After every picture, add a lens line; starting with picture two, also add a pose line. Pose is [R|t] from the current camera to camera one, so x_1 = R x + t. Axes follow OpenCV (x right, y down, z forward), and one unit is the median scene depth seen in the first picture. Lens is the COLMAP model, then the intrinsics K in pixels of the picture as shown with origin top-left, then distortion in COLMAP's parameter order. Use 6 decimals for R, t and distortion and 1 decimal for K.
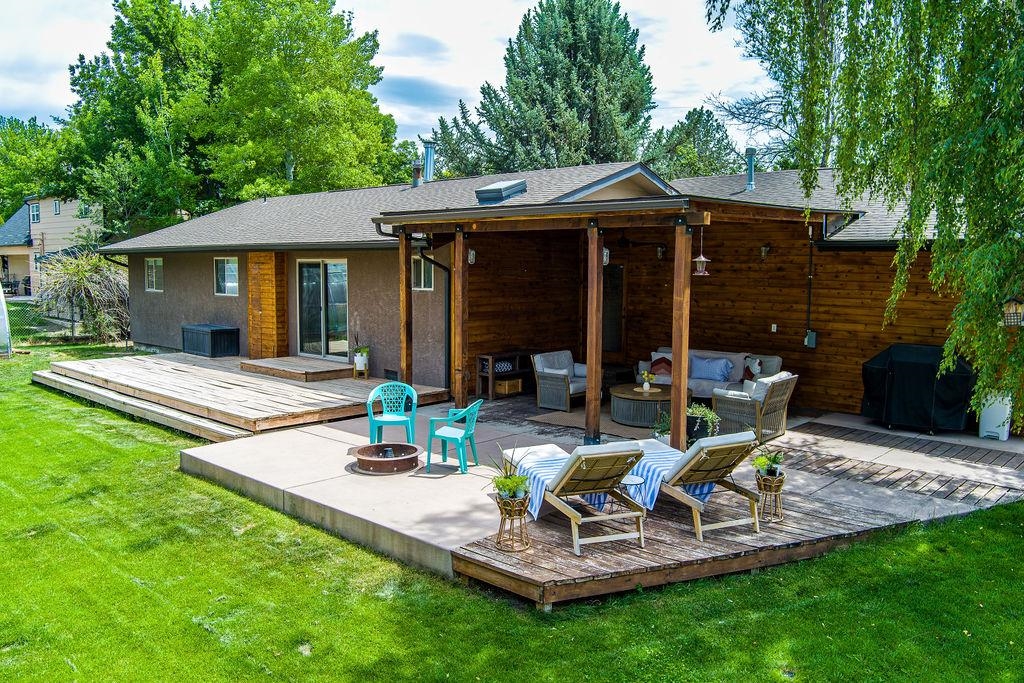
lens RADIAL K [[835.5, 0, 510.4], [0, 835.5, 343.0], [0, 0, 1]] dist [-0.066621, -0.008059]
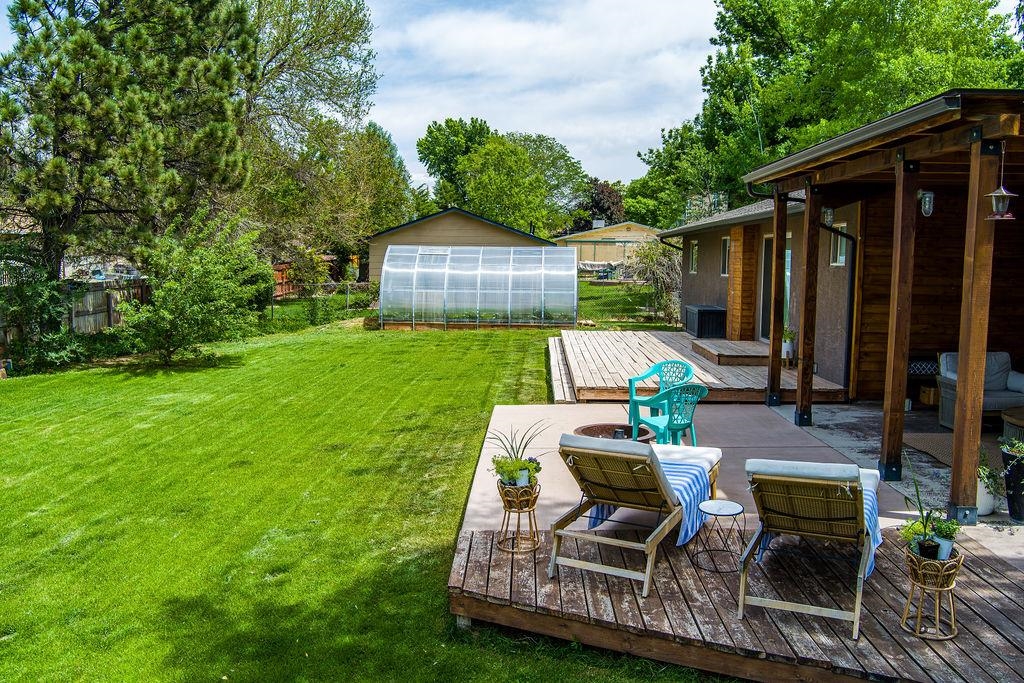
lens RADIAL K [[835.5, 0, 510.3], [0, 835.5, 339.7], [0, 0, 1]] dist [-0.066621, -0.008059]
pose [[0.659305, 0.074463, -0.748180, 0.443768], [-0.080127, 0.996376, 0.028556, 0.017535], [0.747594, 0.041122, 0.662881, 0.344167]]
